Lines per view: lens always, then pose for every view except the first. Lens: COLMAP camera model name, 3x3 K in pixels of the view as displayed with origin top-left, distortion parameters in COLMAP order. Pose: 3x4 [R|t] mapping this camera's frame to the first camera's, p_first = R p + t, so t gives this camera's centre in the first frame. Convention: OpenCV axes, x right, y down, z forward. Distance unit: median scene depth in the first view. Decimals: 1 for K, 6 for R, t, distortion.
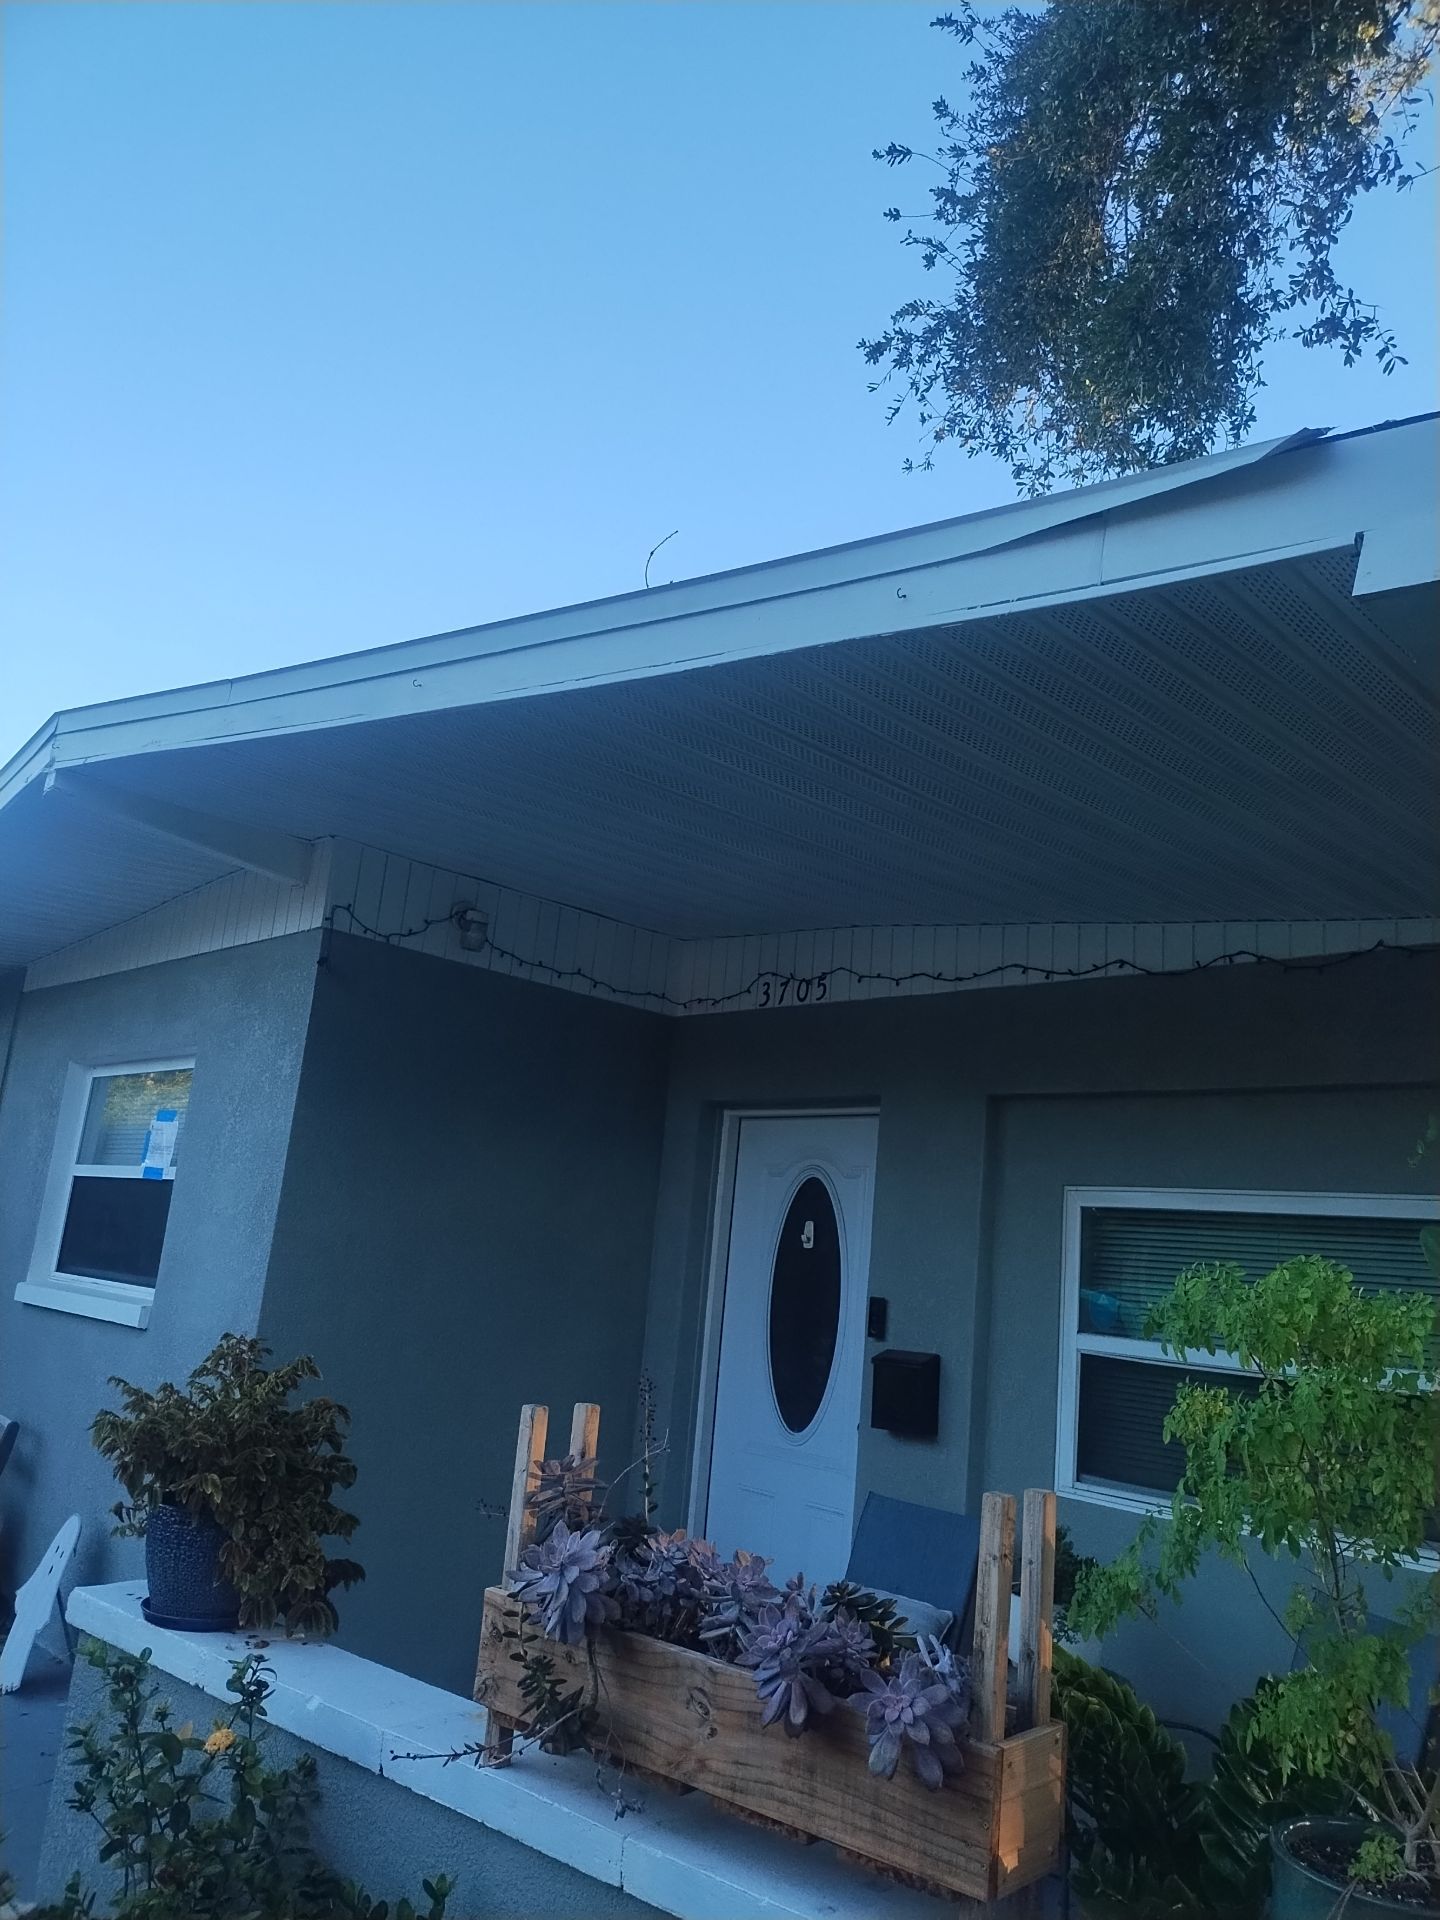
lens RADIAL K [[1430.4, 0, 721.4], [0, 1430.4, 984.2], [0, 0, 1]] dist [0.069832, -0.076660]
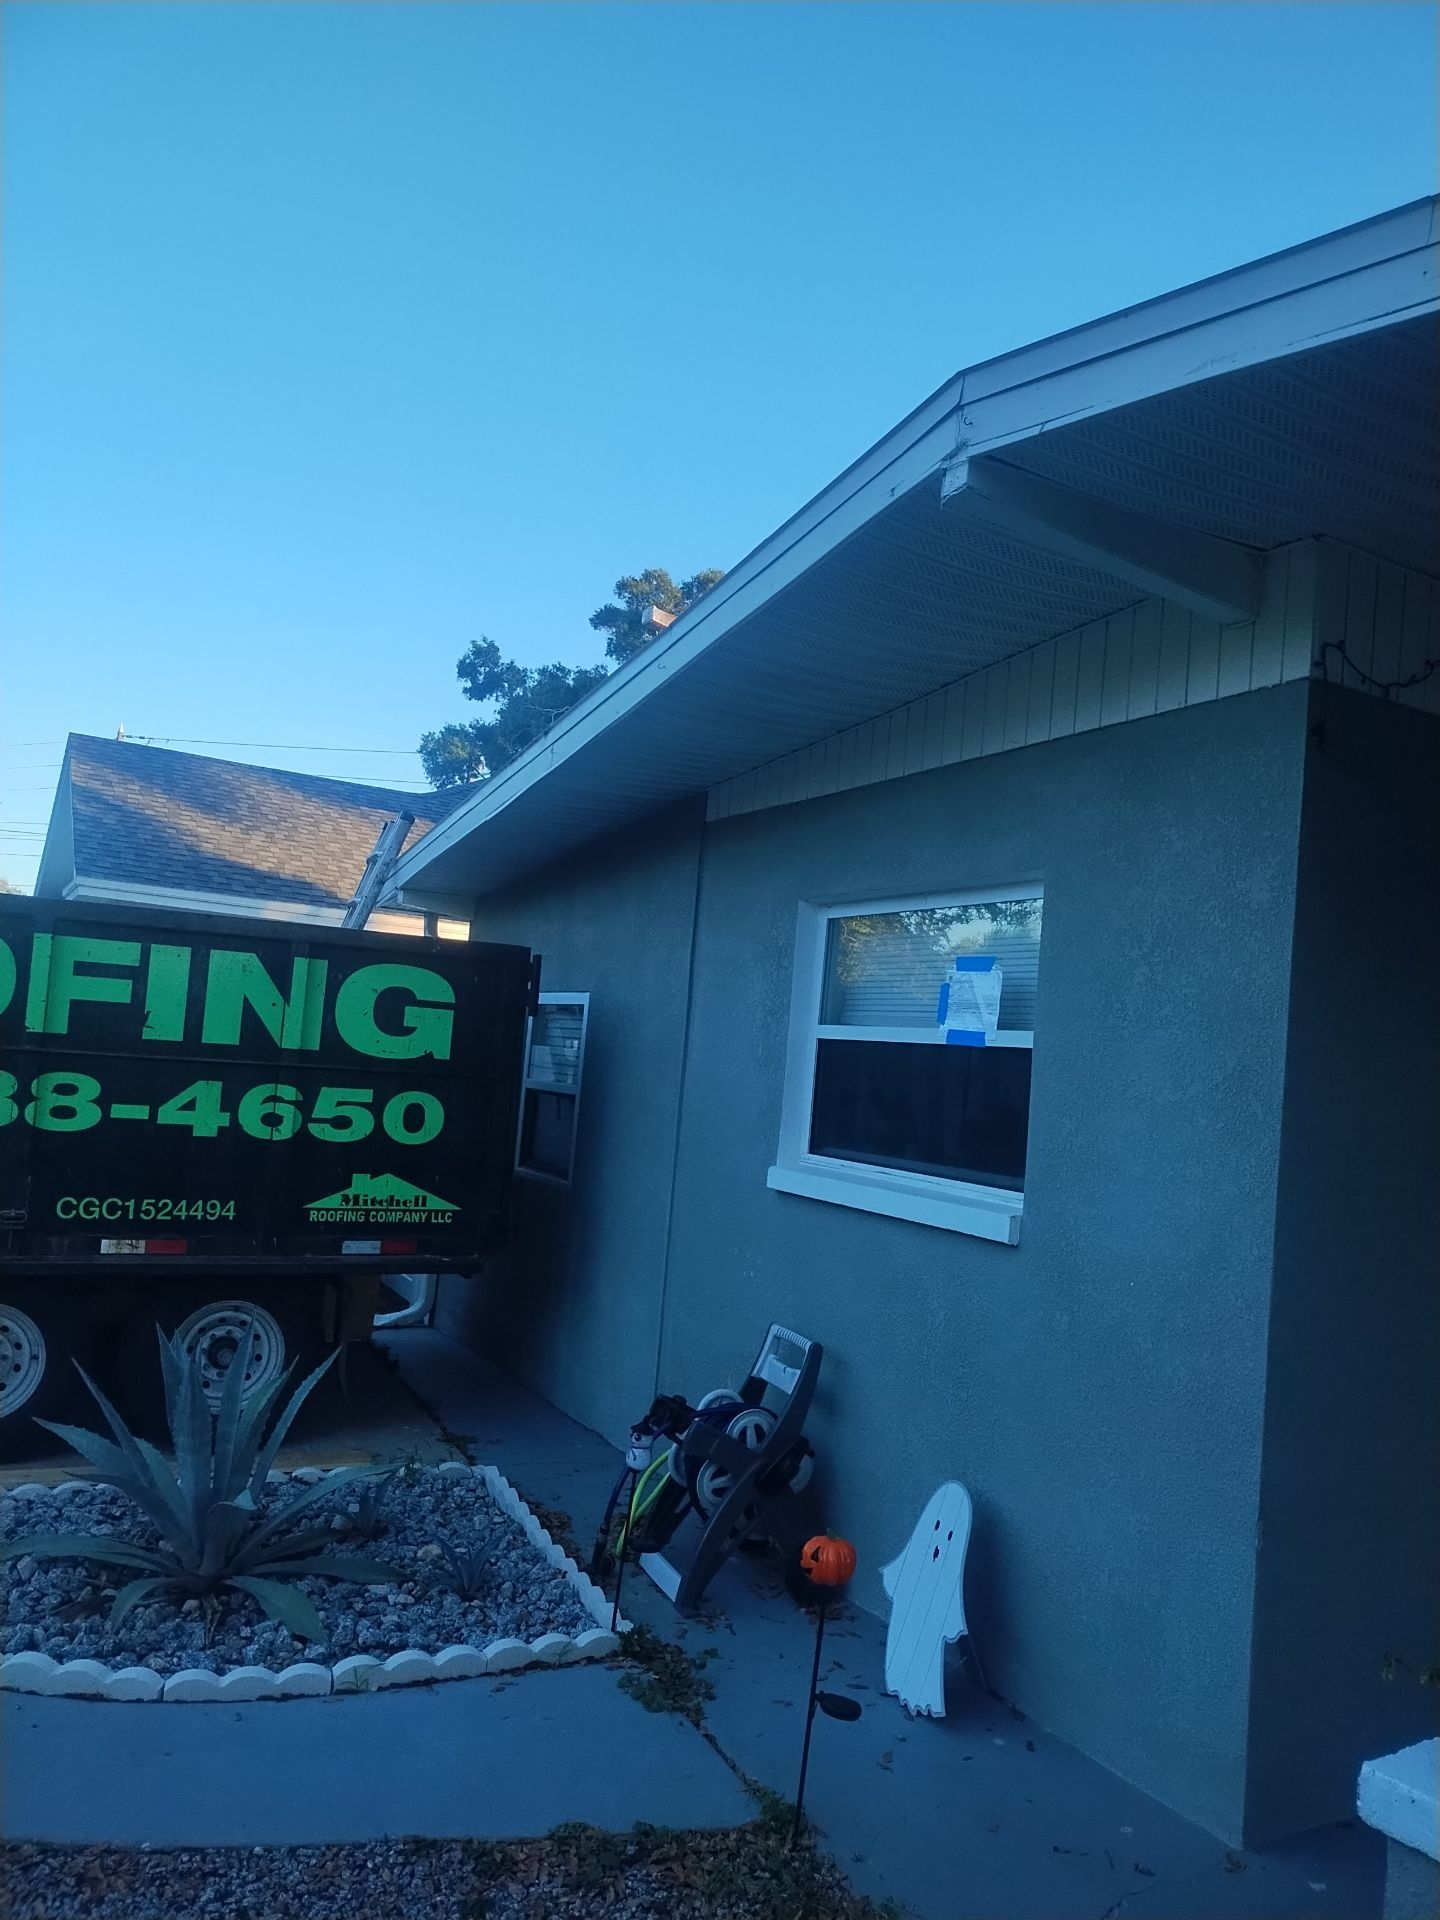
lens RADIAL K [[1430.4, 0, 721.4], [0, 1430.4, 984.2], [0, 0, 1]] dist [0.069832, -0.076660]
pose [[0.964567, -0.021634, -0.262950, -0.333153], [0.051778, 0.992774, 0.108257, 0.013394], [0.258708, -0.118036, 0.958717, 0.247913]]
